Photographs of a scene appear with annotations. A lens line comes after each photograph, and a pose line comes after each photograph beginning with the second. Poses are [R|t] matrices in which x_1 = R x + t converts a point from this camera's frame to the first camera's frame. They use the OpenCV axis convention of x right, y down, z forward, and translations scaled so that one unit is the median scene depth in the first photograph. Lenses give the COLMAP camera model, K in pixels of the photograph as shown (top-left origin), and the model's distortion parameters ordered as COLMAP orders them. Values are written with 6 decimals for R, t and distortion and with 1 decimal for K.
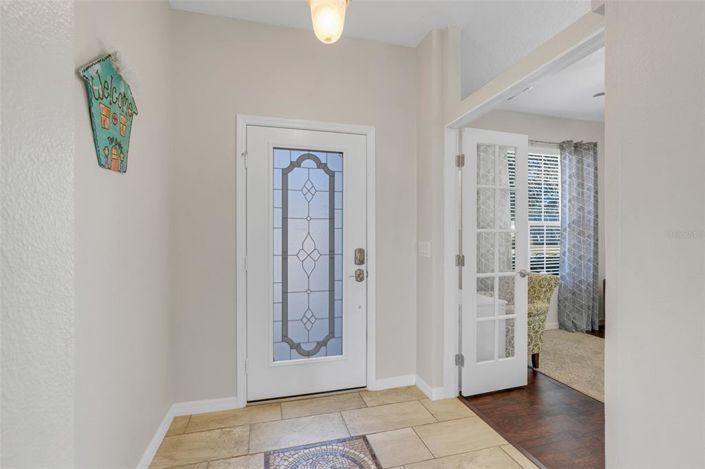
lens RADIAL K [[320.1, 0, 352.5], [0, 320.1, 234.5], [0, 0, 1]] dist [-0.004126, -0.000383]
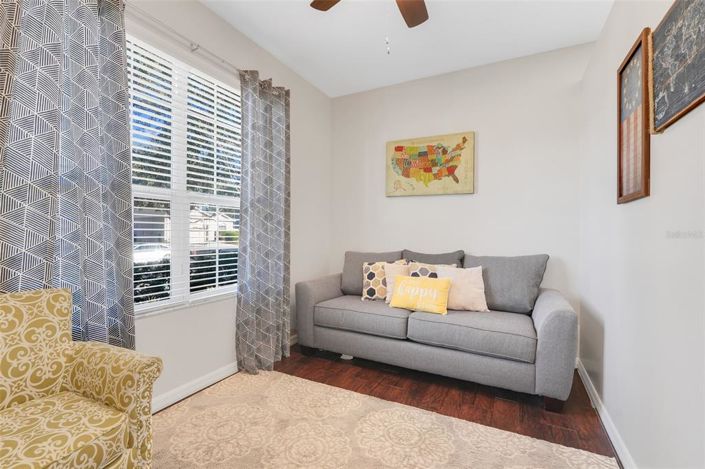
lens RADIAL K [[320.1, 0, 352.5], [0, 320.1, 234.5], [0, 0, 1]] dist [-0.004126, -0.000383]
pose [[0.666913, 0.001174, 0.745135, 0.336854], [-0.006072, 0.999974, 0.003859, 0.027105], [-0.745111, -0.007098, 0.666903, 0.427214]]
